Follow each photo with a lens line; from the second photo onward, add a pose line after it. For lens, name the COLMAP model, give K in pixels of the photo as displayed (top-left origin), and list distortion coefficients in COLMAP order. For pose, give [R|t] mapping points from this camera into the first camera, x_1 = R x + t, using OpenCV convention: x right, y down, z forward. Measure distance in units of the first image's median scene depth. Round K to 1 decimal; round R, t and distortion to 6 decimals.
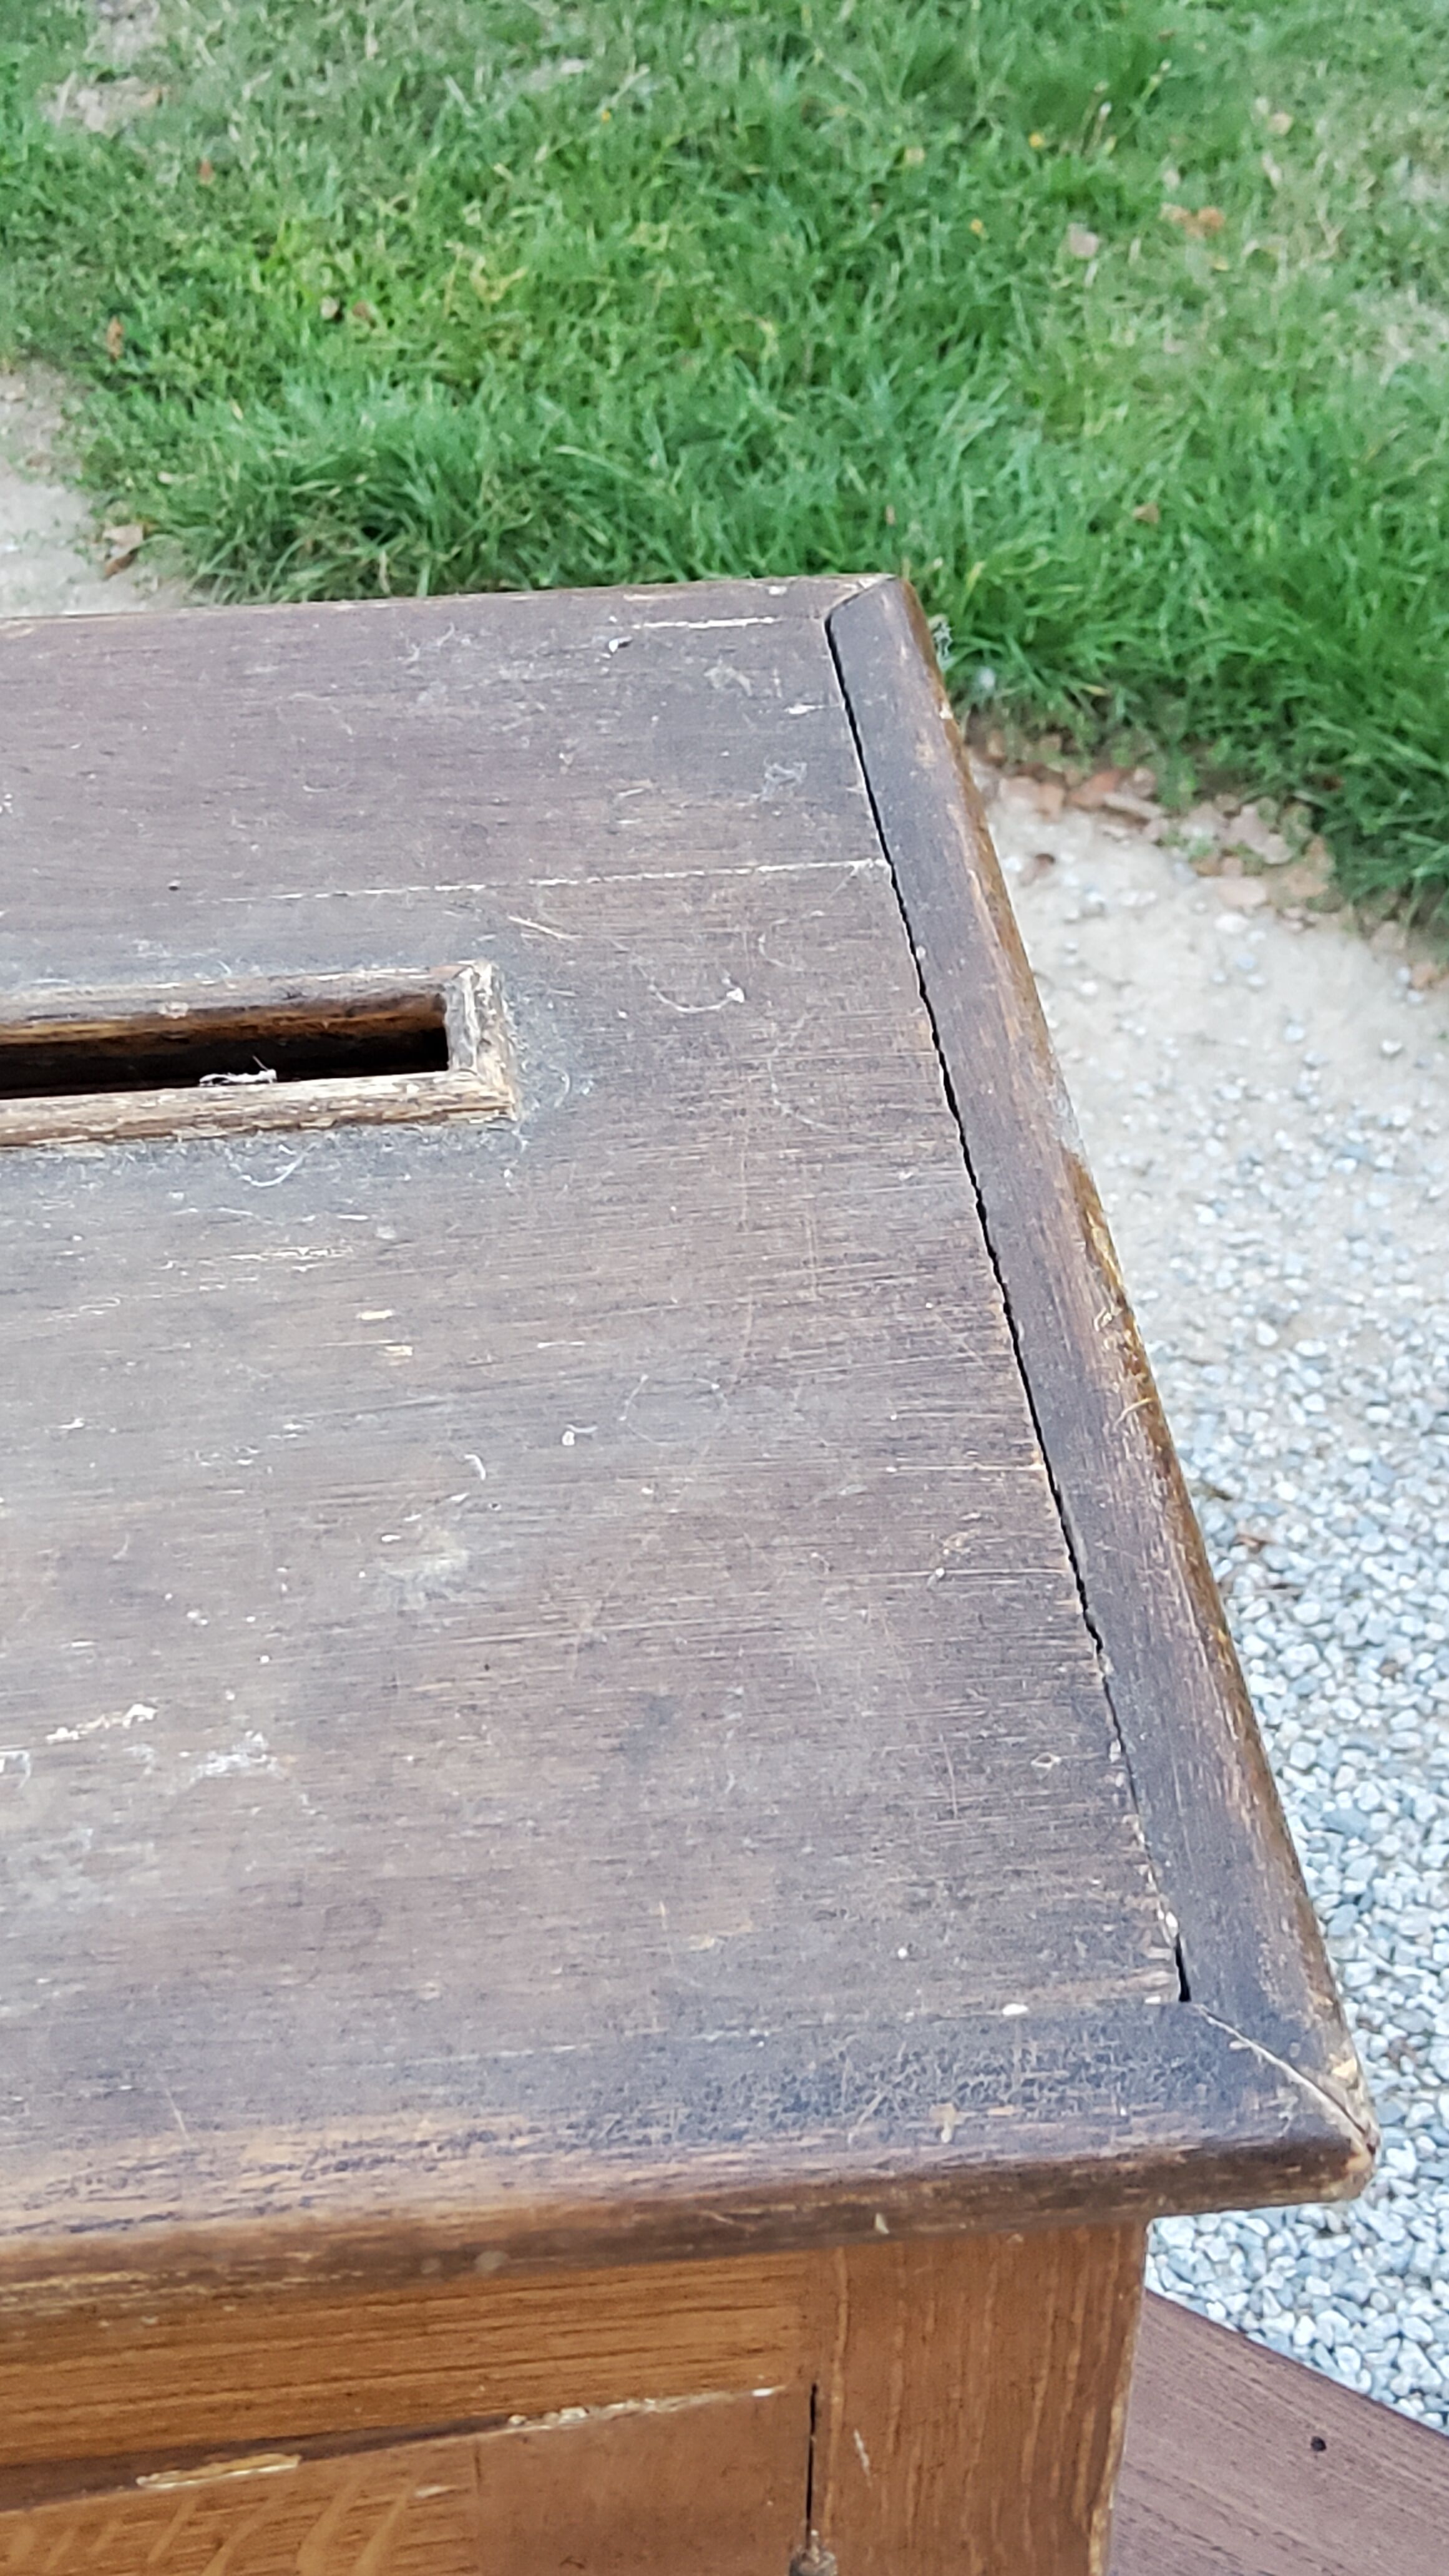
lens RADIAL K [[3920.3, 0, 736.0], [0, 3920.3, 1265.0], [0, 0, 1]] dist [0.114896, 0.000000]
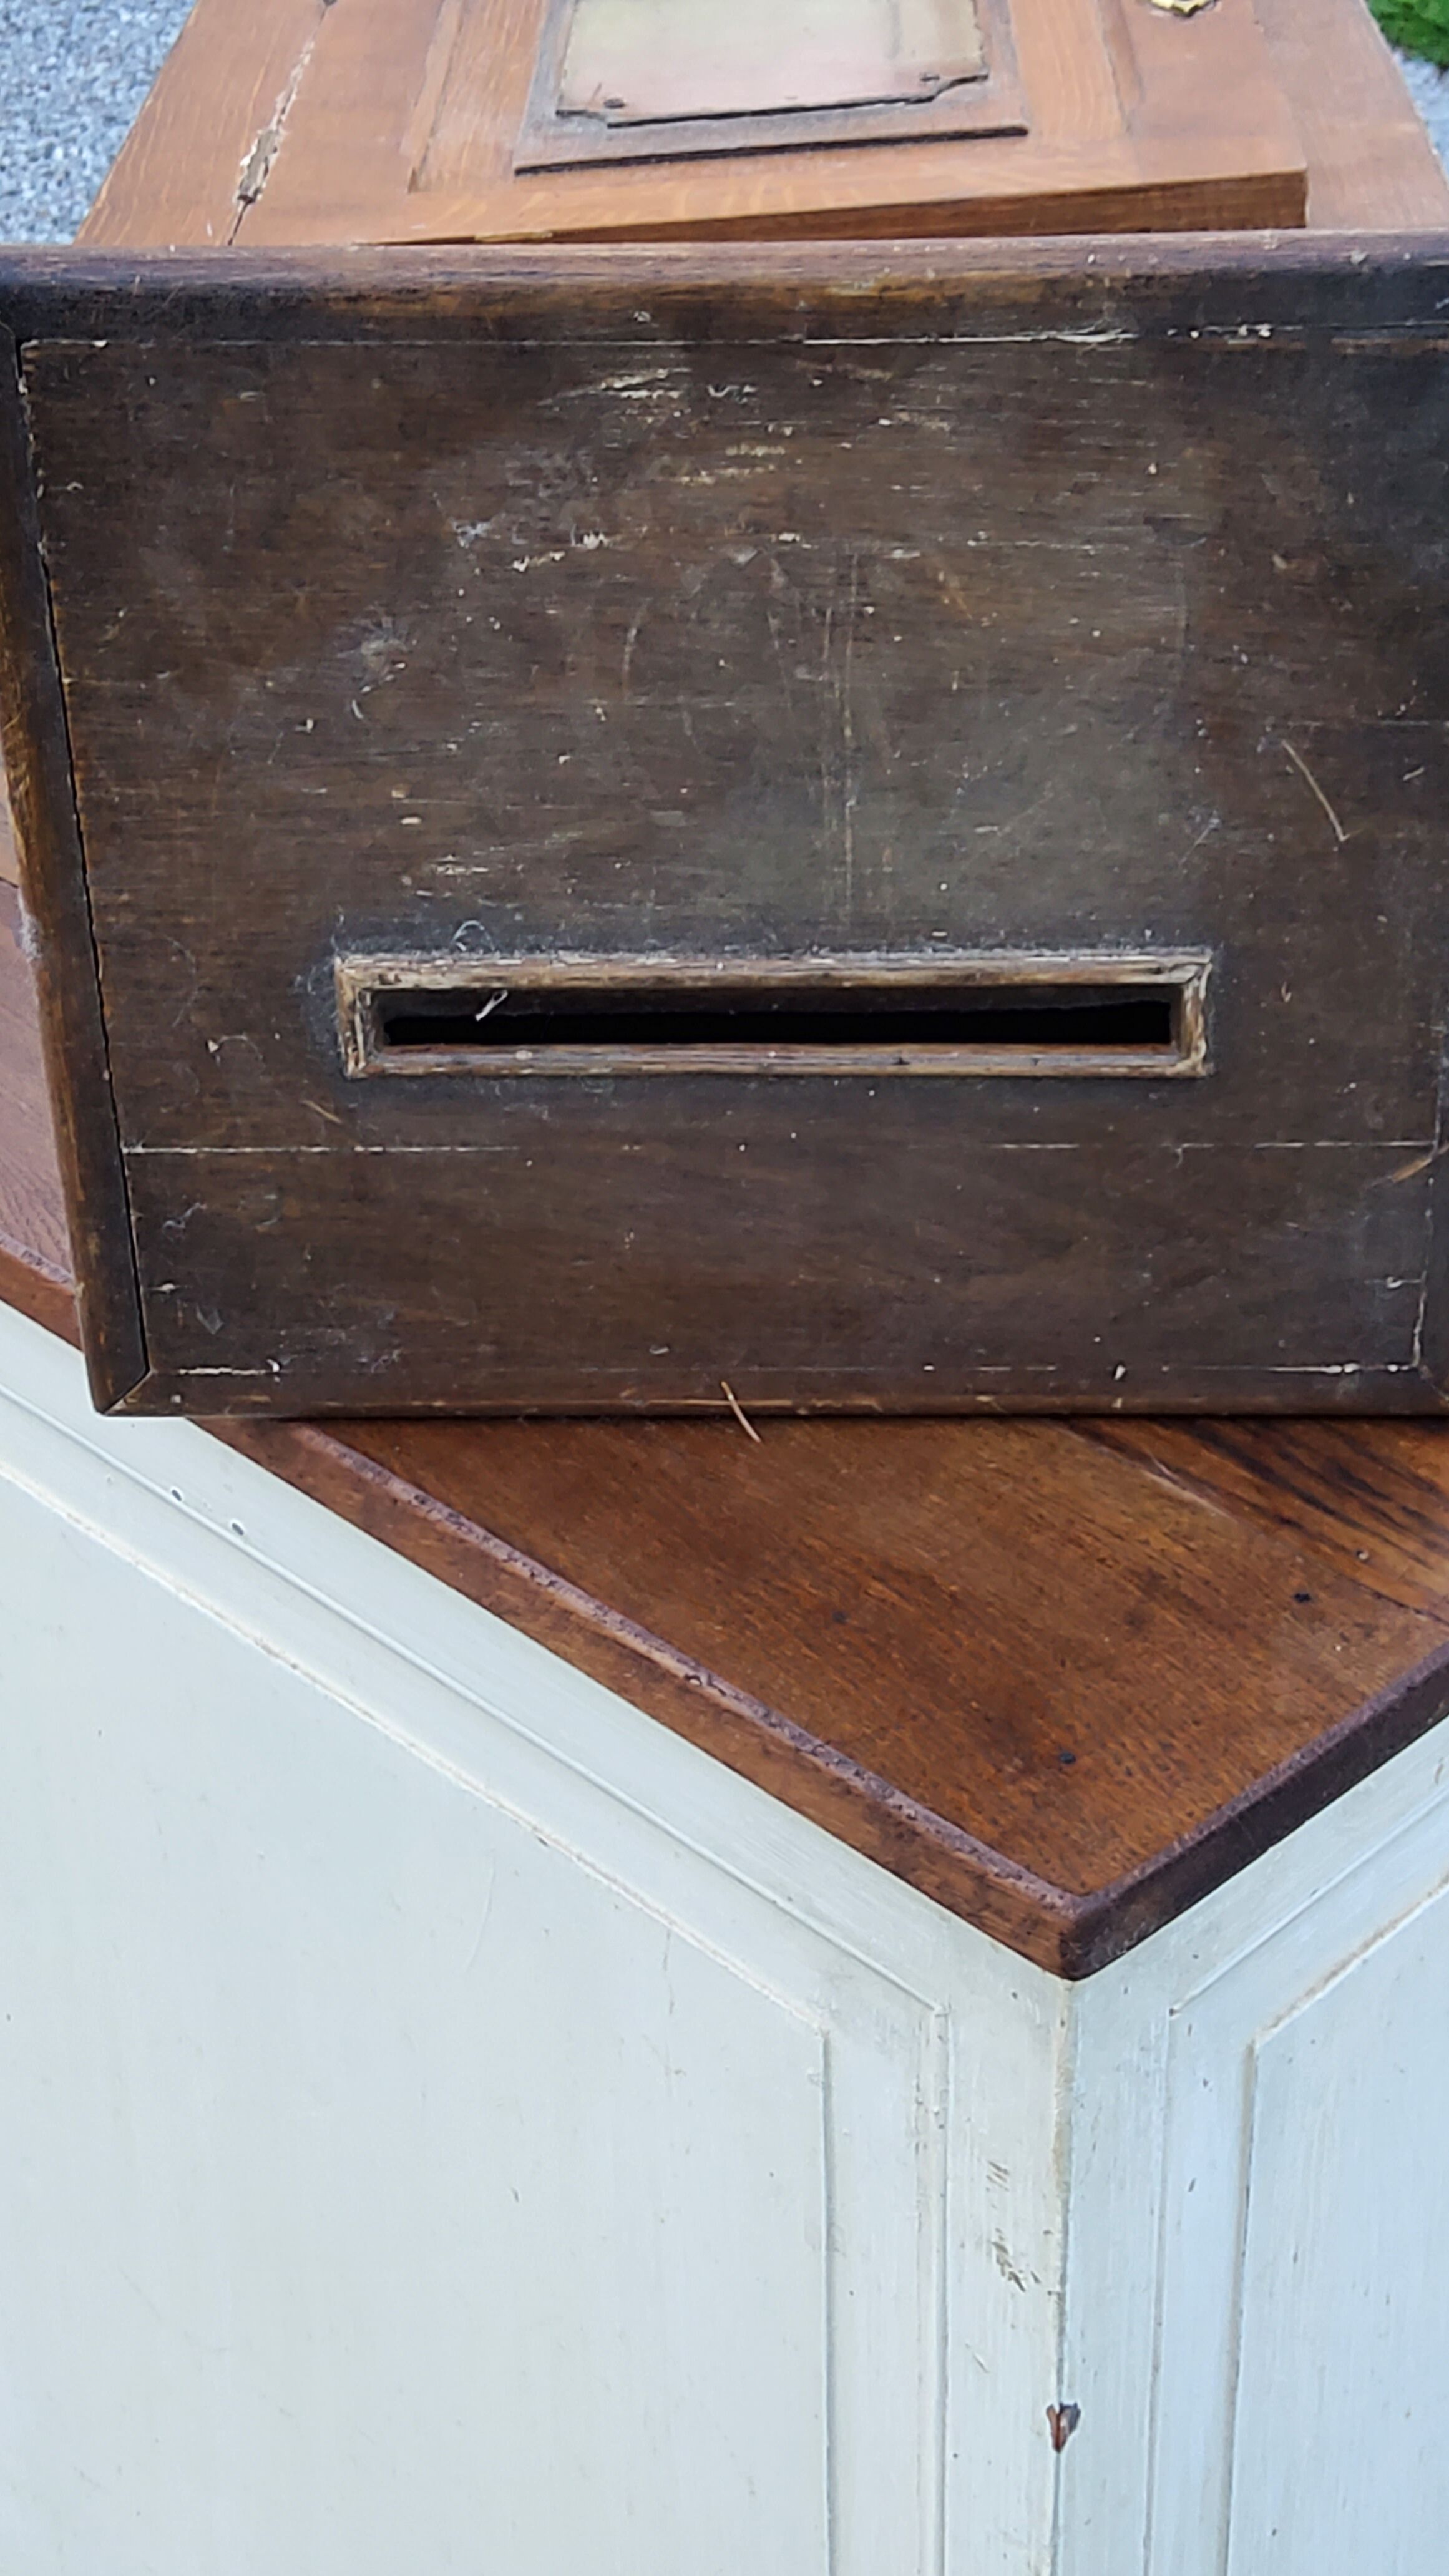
lens RADIAL K [[3920.3, 0, 796.5], [0, 3920.3, 1284.0], [0, 0, 1]] dist [0.114896, 0.000000]
pose [[-0.994054, -0.091678, -0.058758, -0.036078], [0.071910, -0.957886, 0.277999, -0.139159], [-0.081770, 0.272120, 0.958783, -0.151005]]
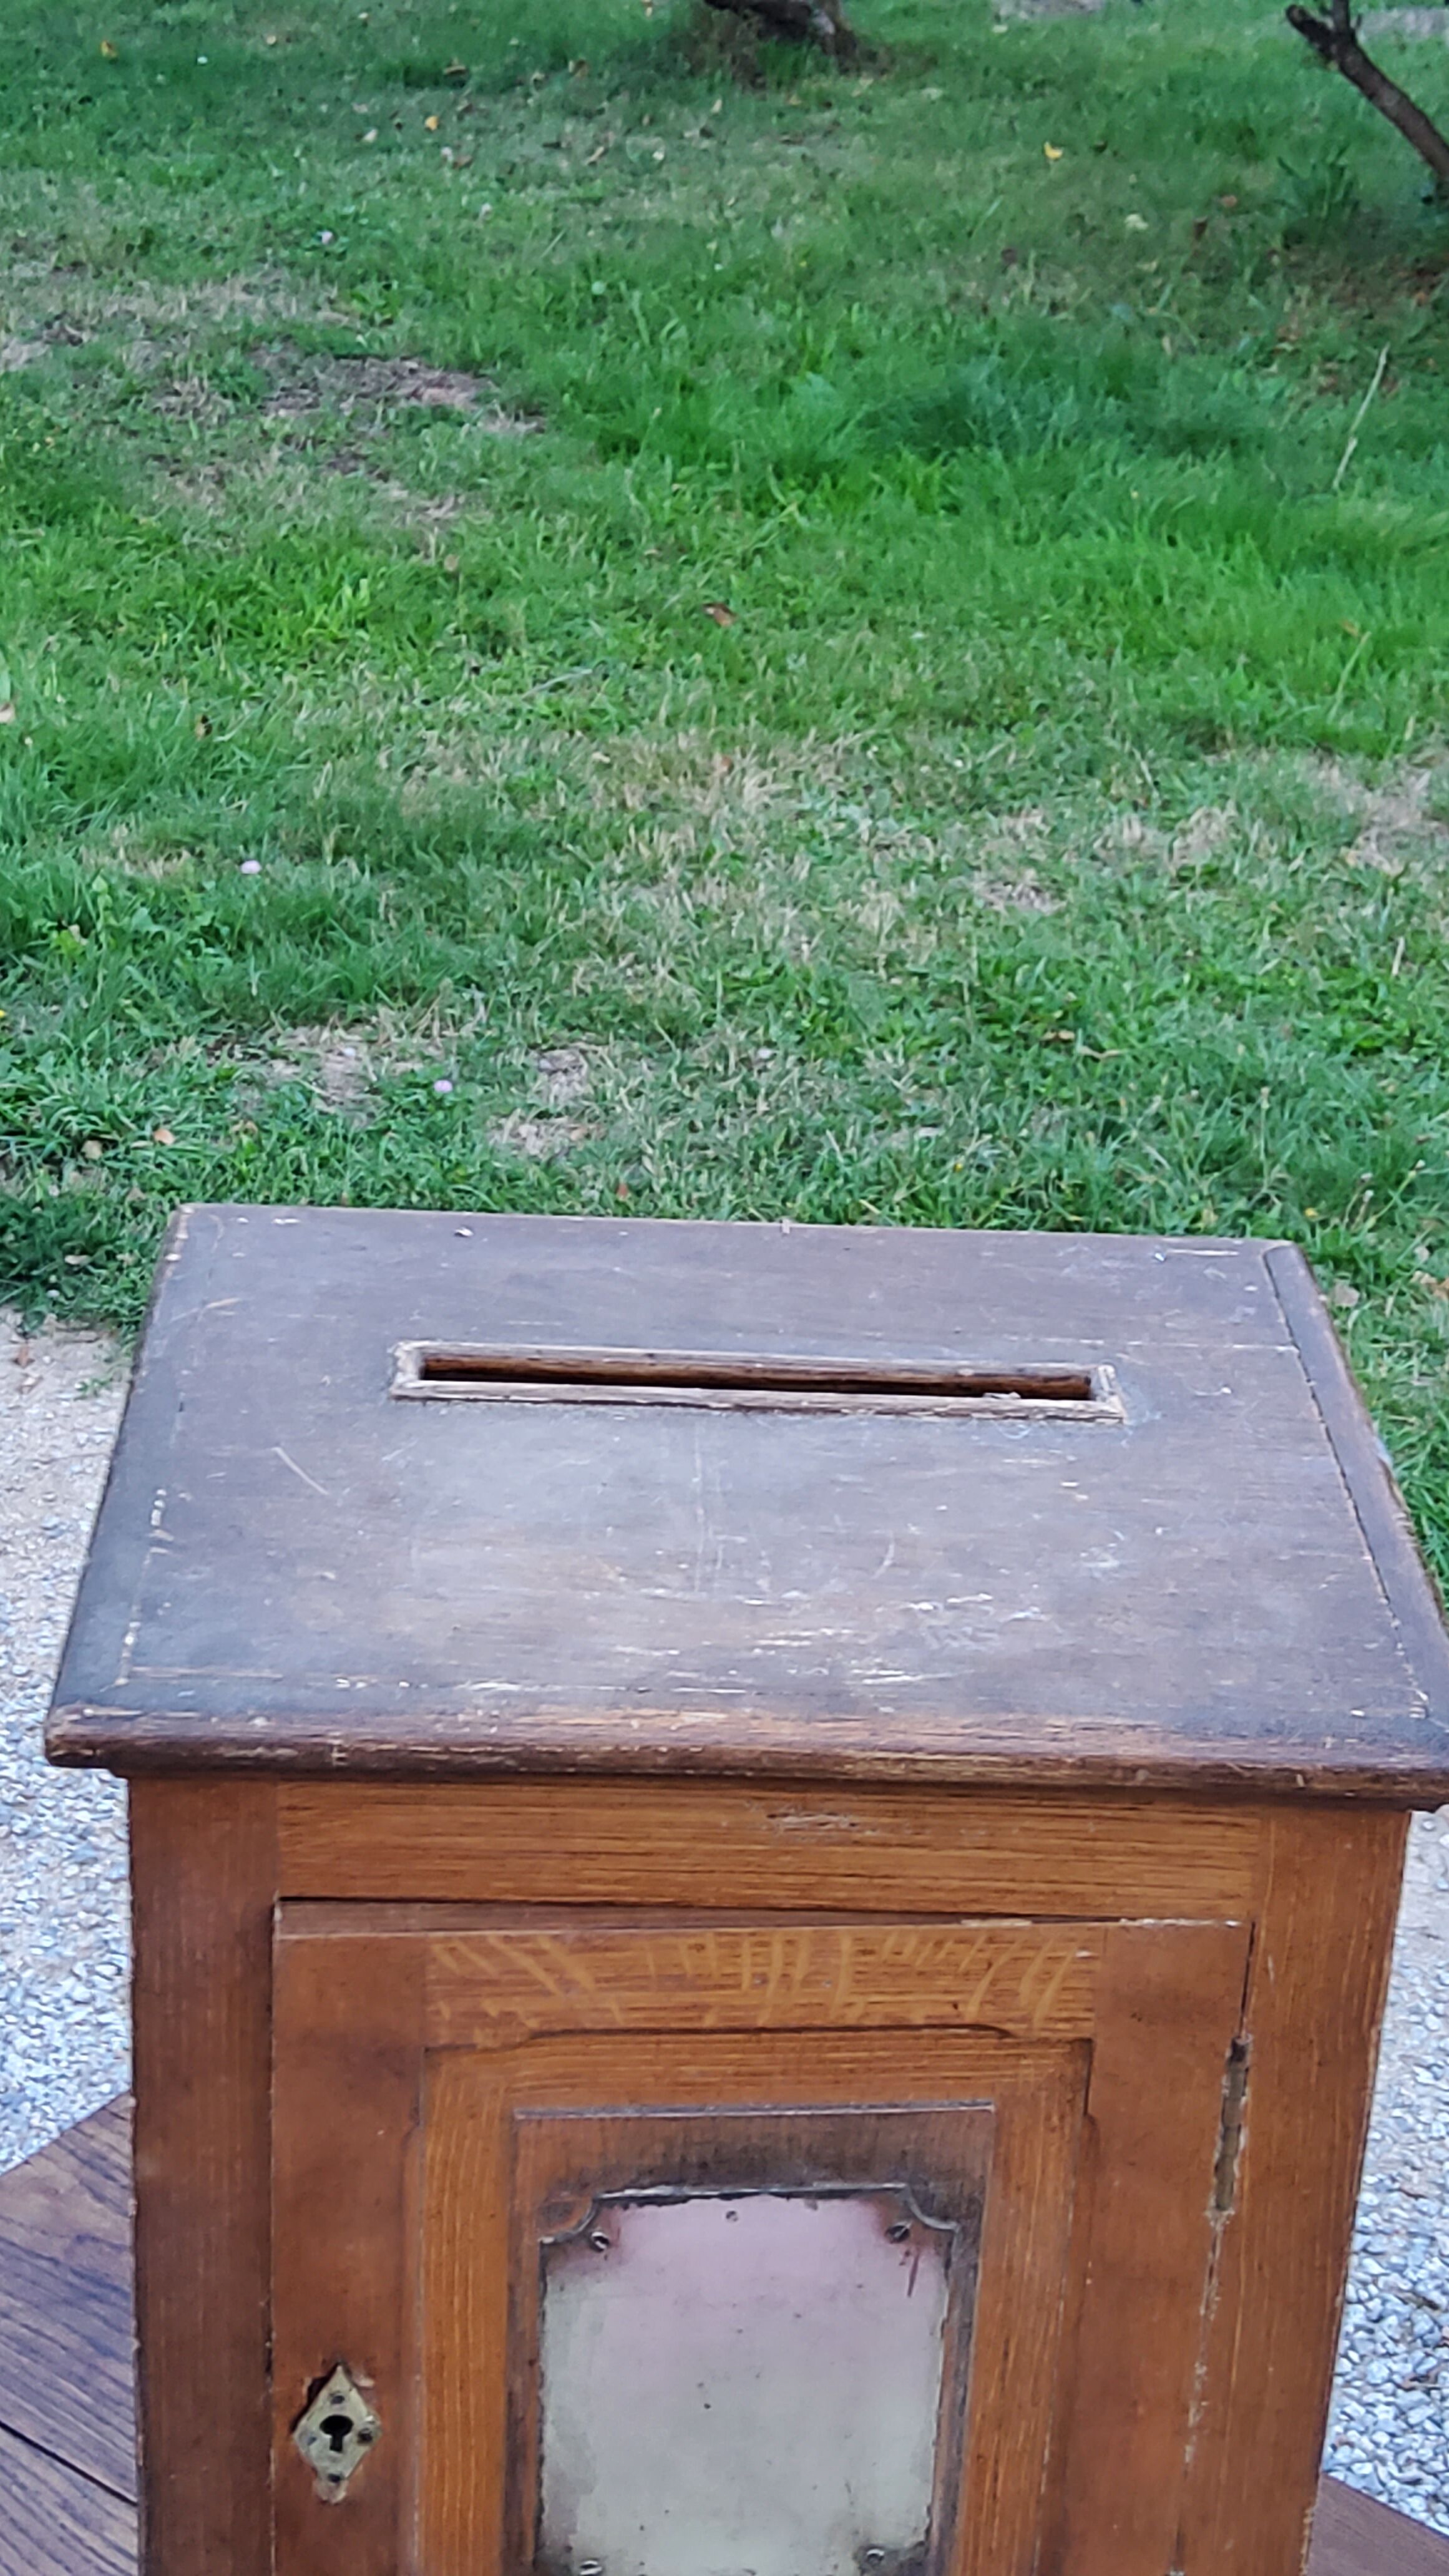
lens RADIAL K [[3920.3, 0, 728.4], [0, 3920.3, 1248.4], [0, 0, 1]] dist [0.114896, 0.000000]
pose [[0.994897, 0.074758, -0.067752, -0.027858], [-0.090438, 0.958482, -0.270431, 0.098193], [0.044722, 0.275178, 0.960352, -0.231697]]
